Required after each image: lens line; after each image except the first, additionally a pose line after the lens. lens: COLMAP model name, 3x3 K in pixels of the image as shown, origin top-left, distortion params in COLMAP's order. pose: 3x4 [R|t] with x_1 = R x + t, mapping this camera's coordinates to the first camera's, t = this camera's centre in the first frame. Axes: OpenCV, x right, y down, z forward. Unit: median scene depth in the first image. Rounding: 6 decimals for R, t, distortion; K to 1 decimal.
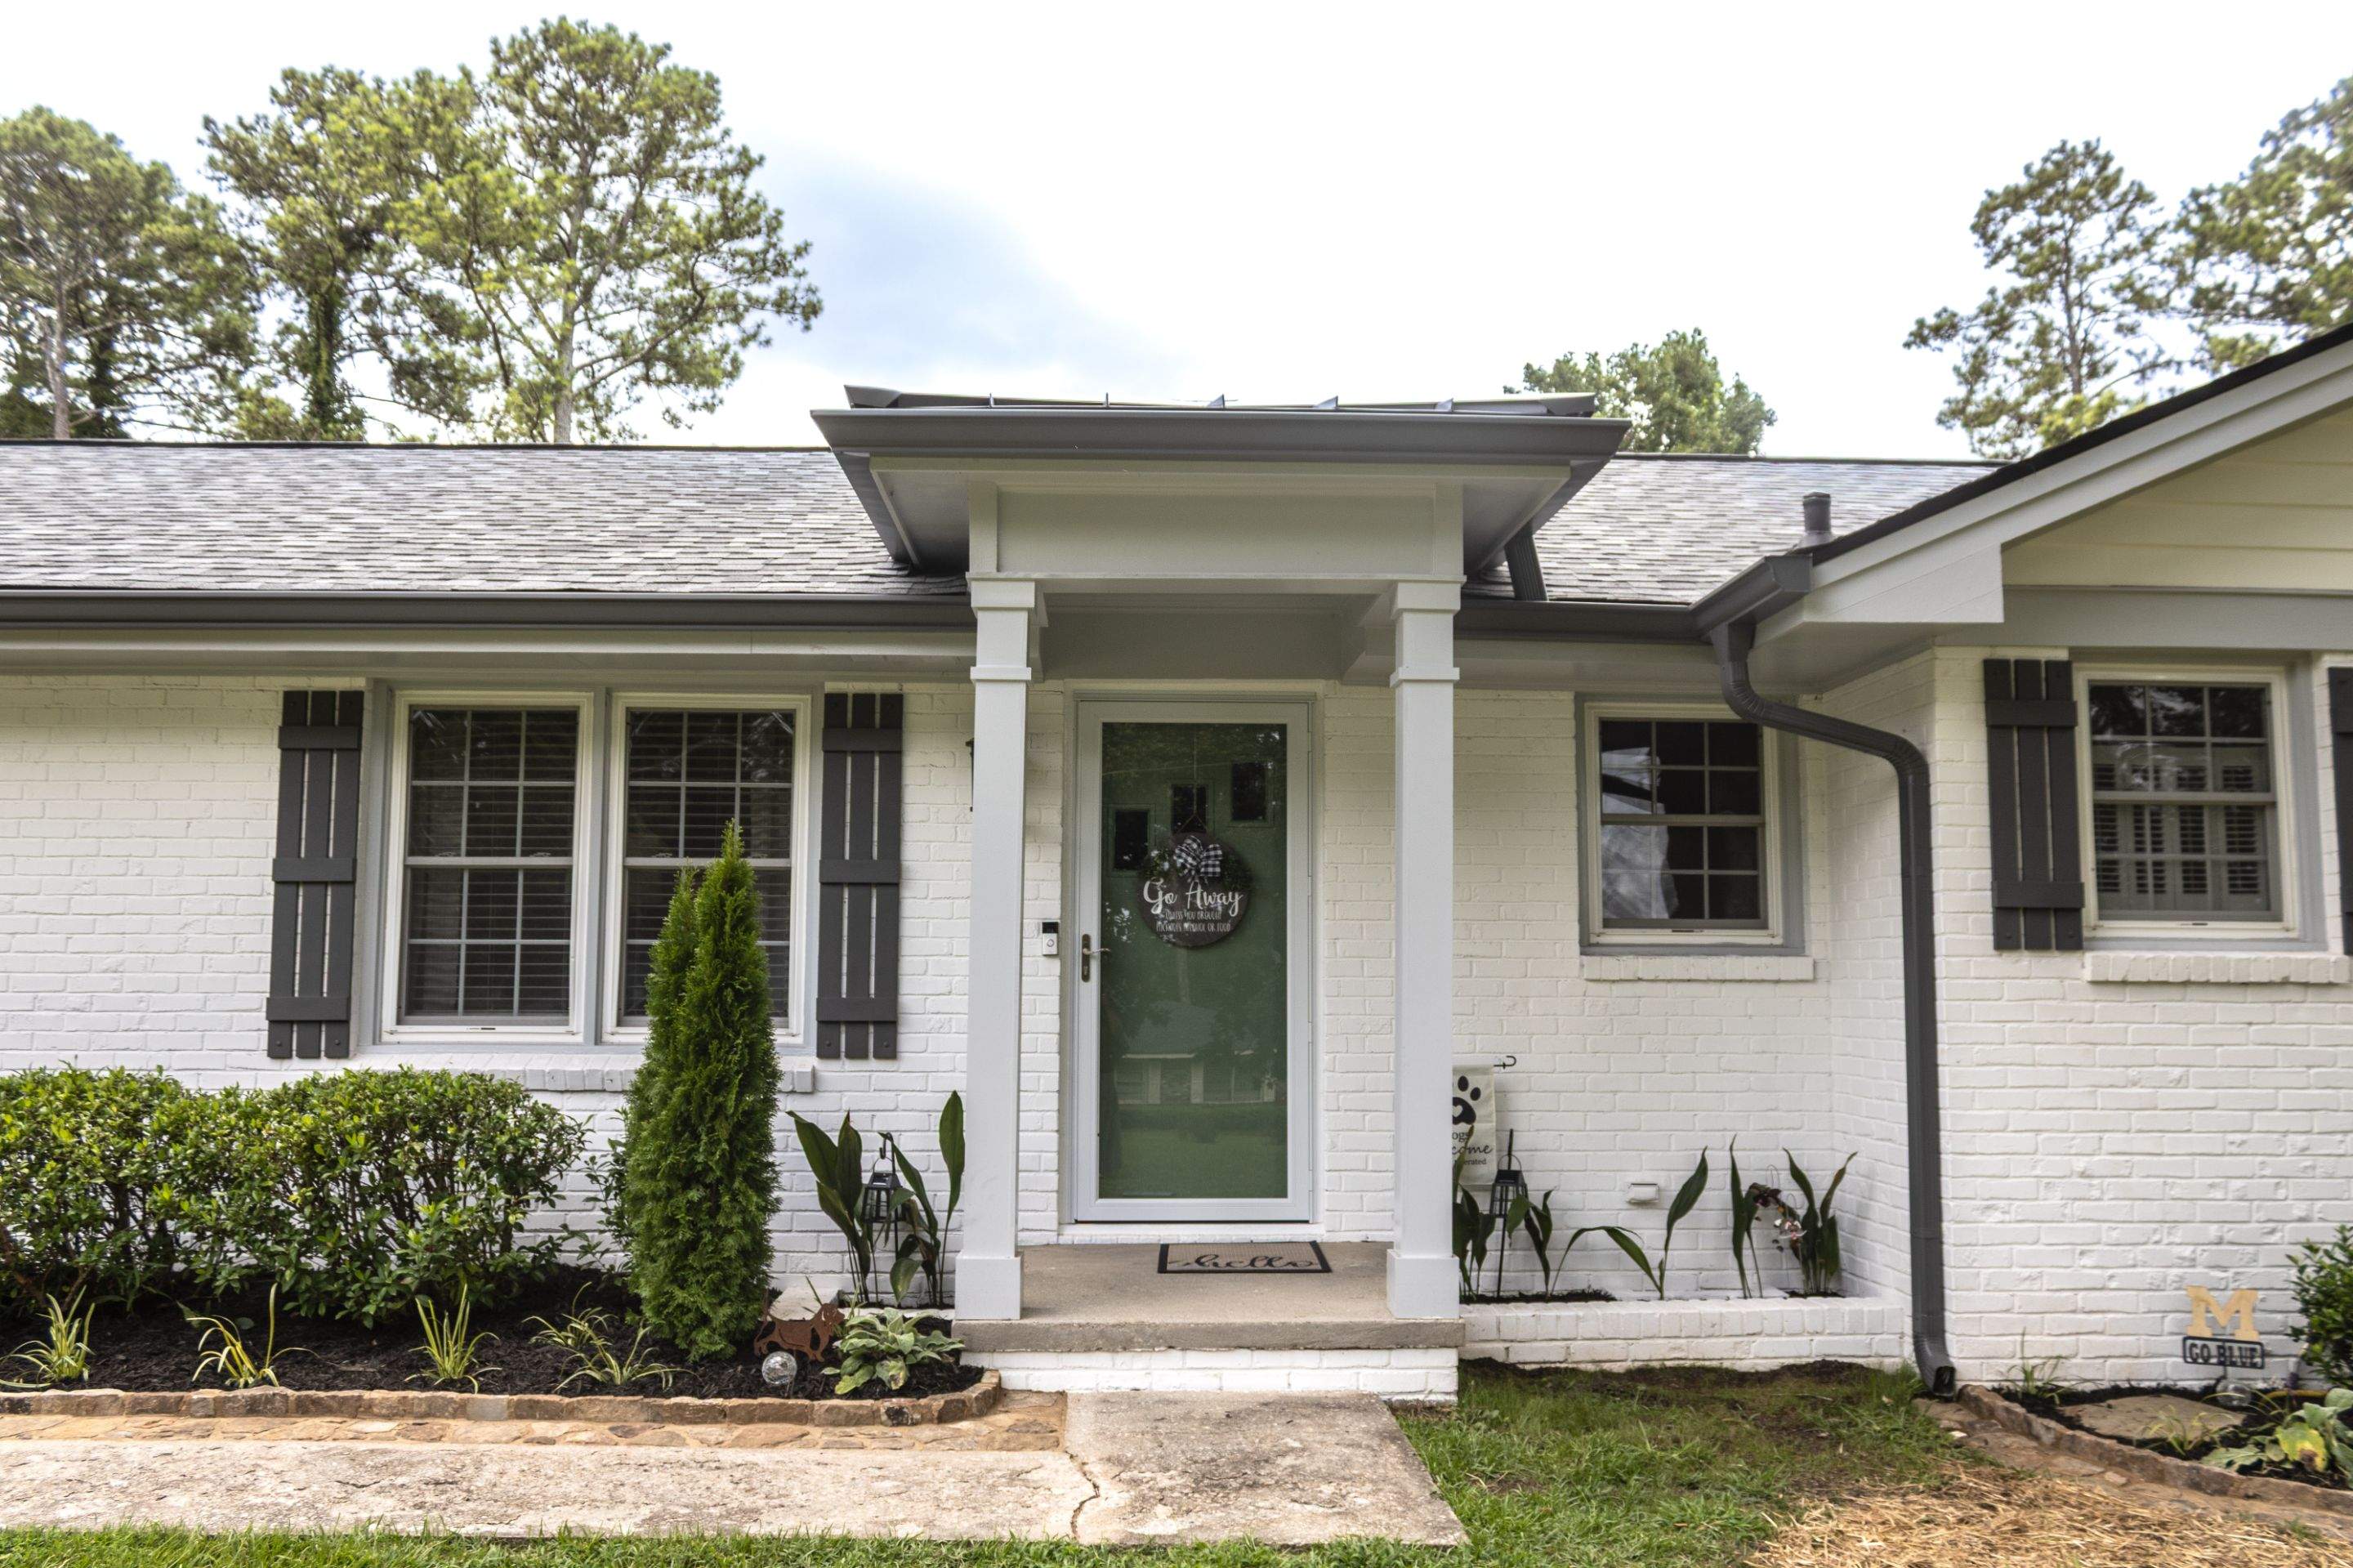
lens RADIAL K [[1919.5, 0, 1217.7], [0, 1919.5, 799.7], [0, 0, 1]] dist [-0.005896, 0.000860]
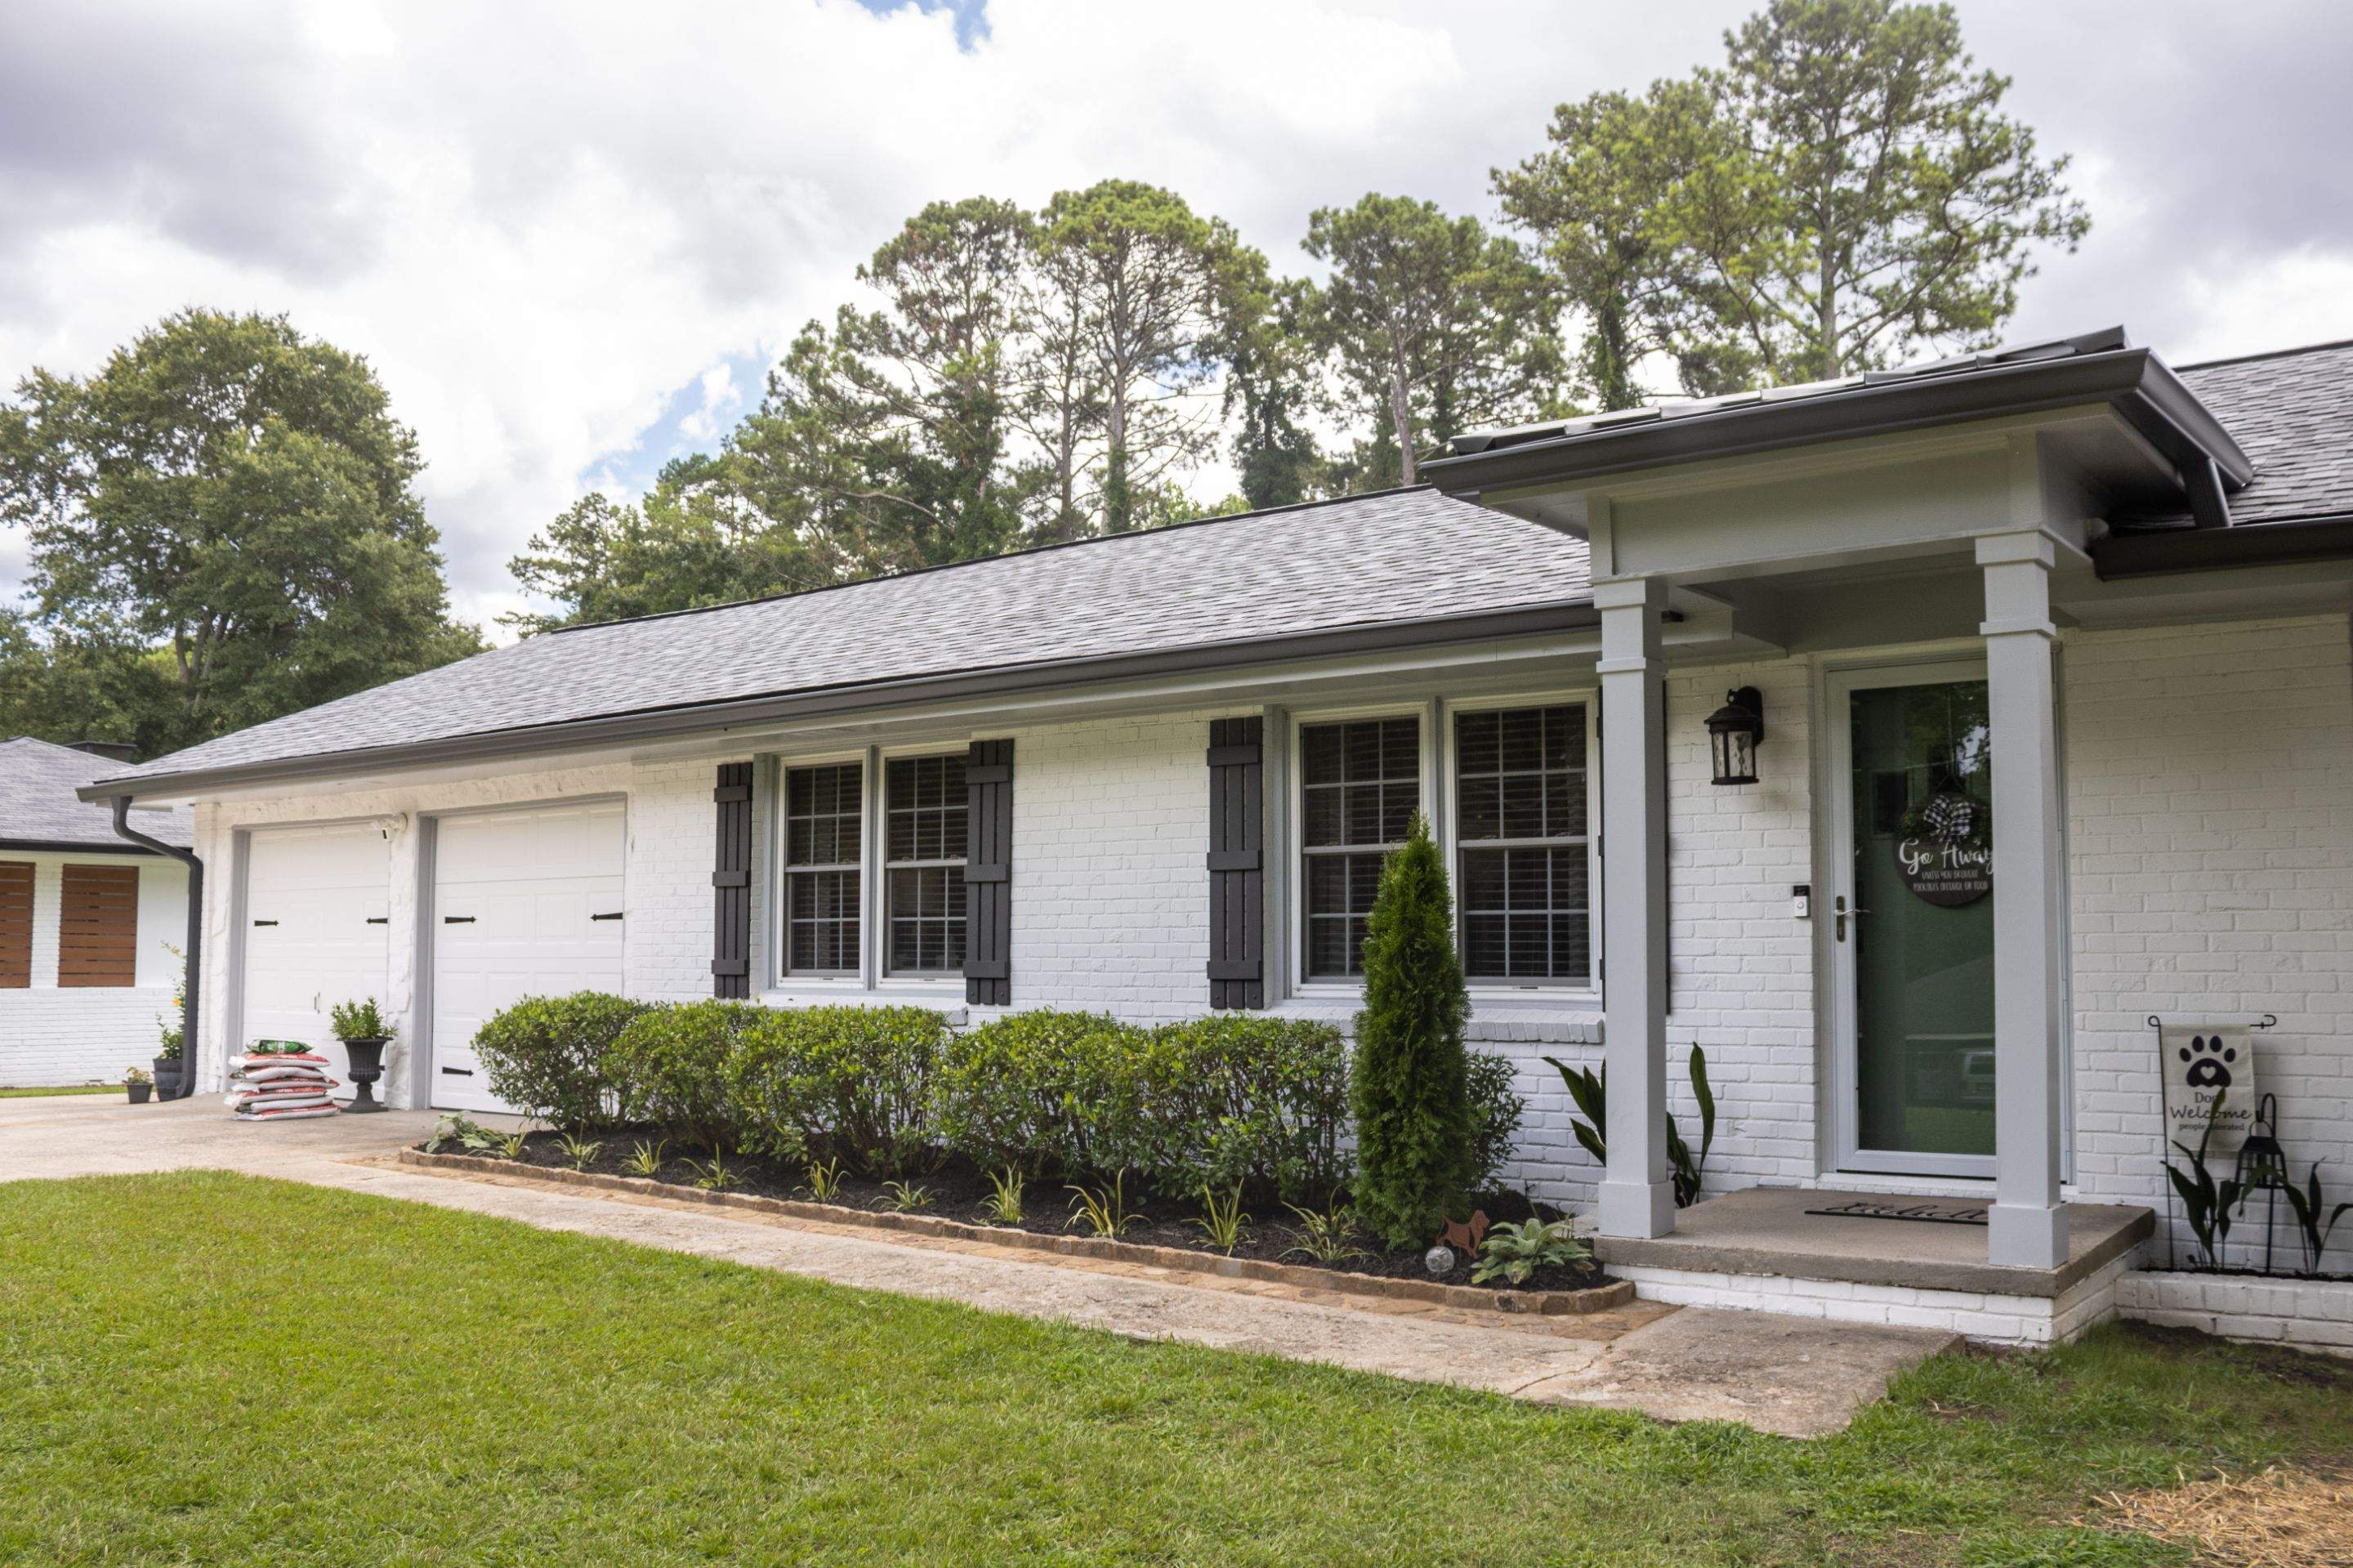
lens RADIAL K [[2058.7, 0, 1268.9], [0, 2058.7, 837.6], [0, 0, 1]] dist [-0.154732, 0.114001]
pose [[0.789787, -0.040871, -0.612018, 0.356054], [0.062229, 0.997968, 0.013658, 0.004100], [0.610217, -0.048872, 0.790726, -0.054557]]
